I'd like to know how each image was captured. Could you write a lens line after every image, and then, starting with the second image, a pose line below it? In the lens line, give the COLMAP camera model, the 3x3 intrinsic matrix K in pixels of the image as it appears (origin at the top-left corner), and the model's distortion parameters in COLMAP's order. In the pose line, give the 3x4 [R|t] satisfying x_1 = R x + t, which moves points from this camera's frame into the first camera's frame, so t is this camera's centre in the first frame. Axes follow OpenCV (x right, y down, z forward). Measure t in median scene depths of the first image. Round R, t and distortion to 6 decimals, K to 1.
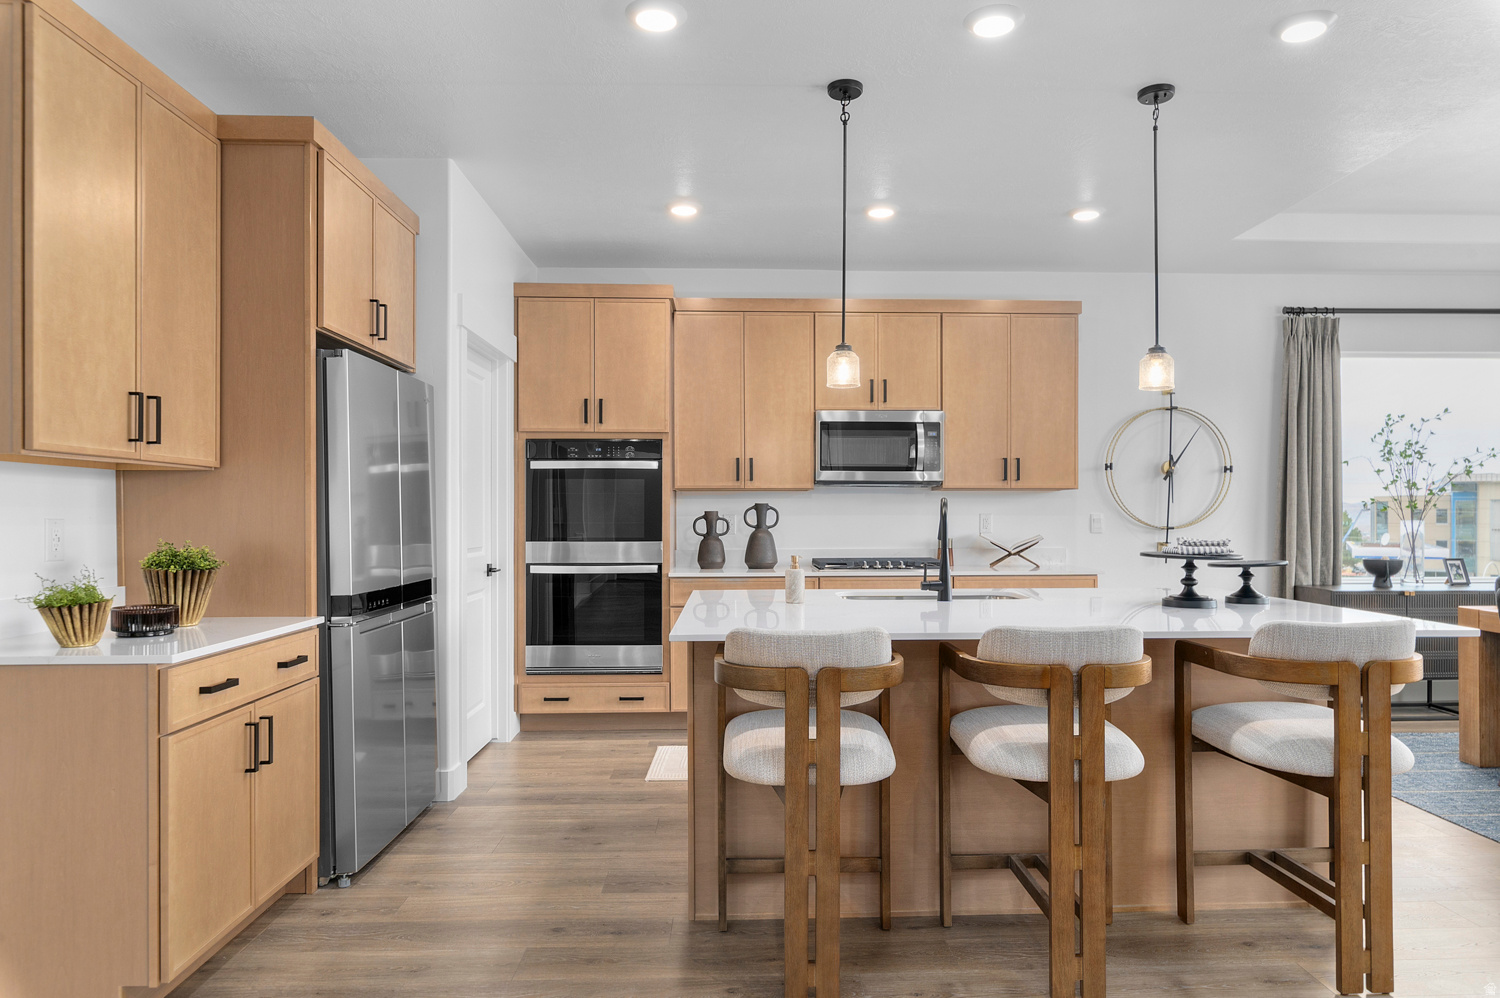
lens RADIAL K [[962.1, 0, 750.8], [0, 962.1, 511.1], [0, 0, 1]] dist [0.006956, -0.000424]
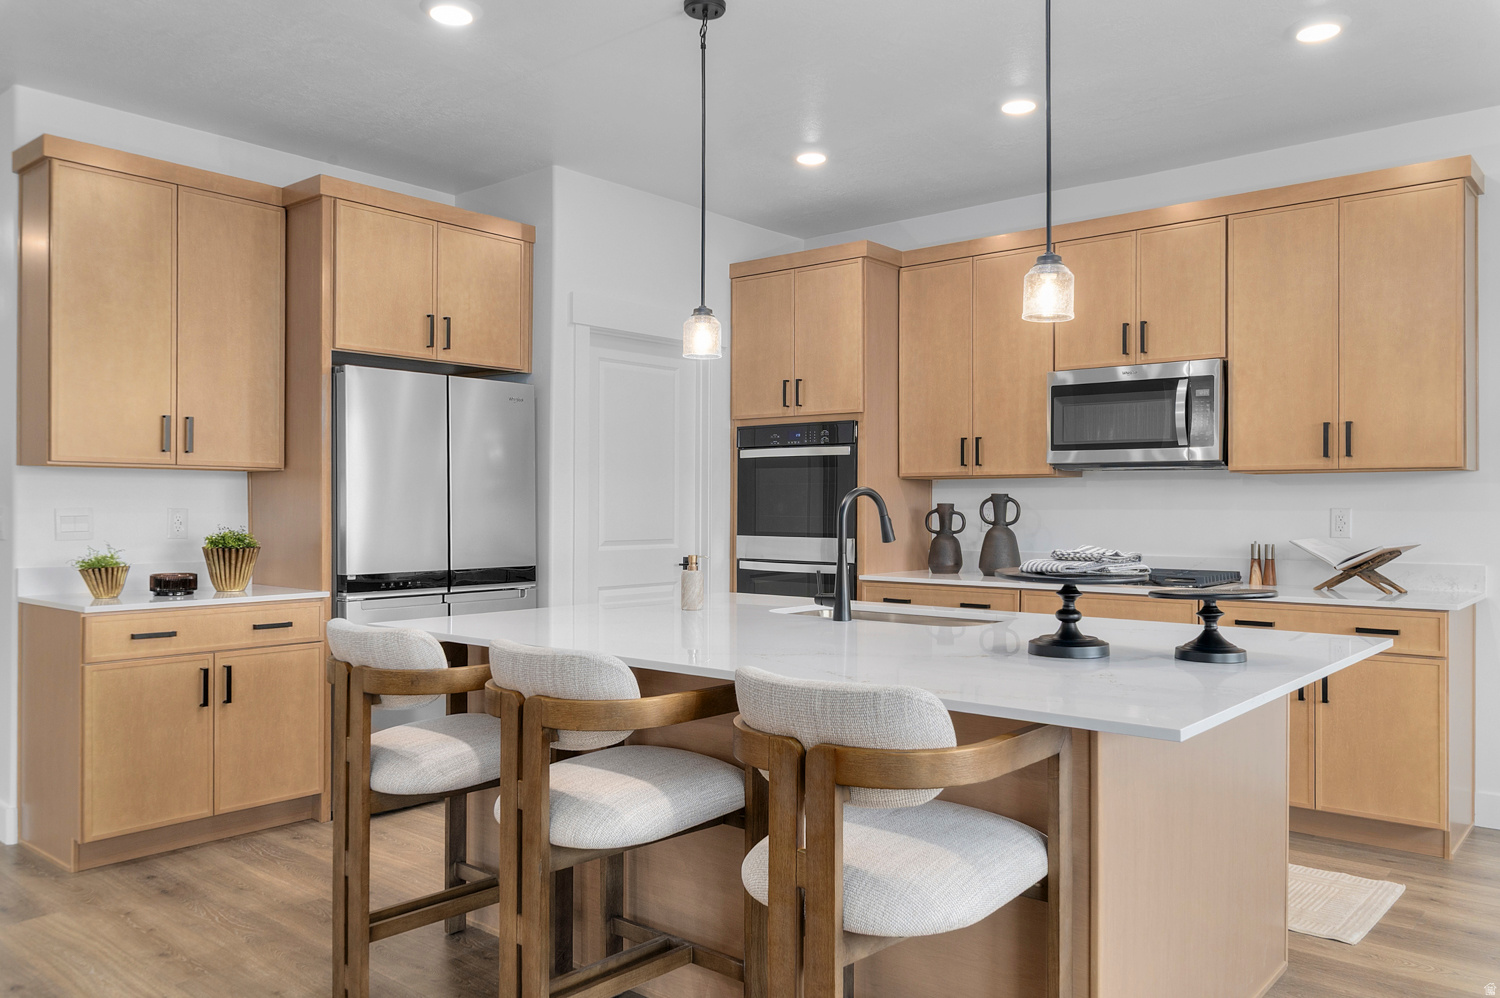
lens RADIAL K [[1118.9, 0, 749.3], [0, 1118.9, 499.2], [0, 0, 1]] dist [0.028965, 0.002671]
pose [[0.736633, 0.000264, -0.676292, 0.519902], [-0.001580, 0.999998, -0.001330, -0.002212], [0.676290, 0.002048, 0.736632, 0.193783]]
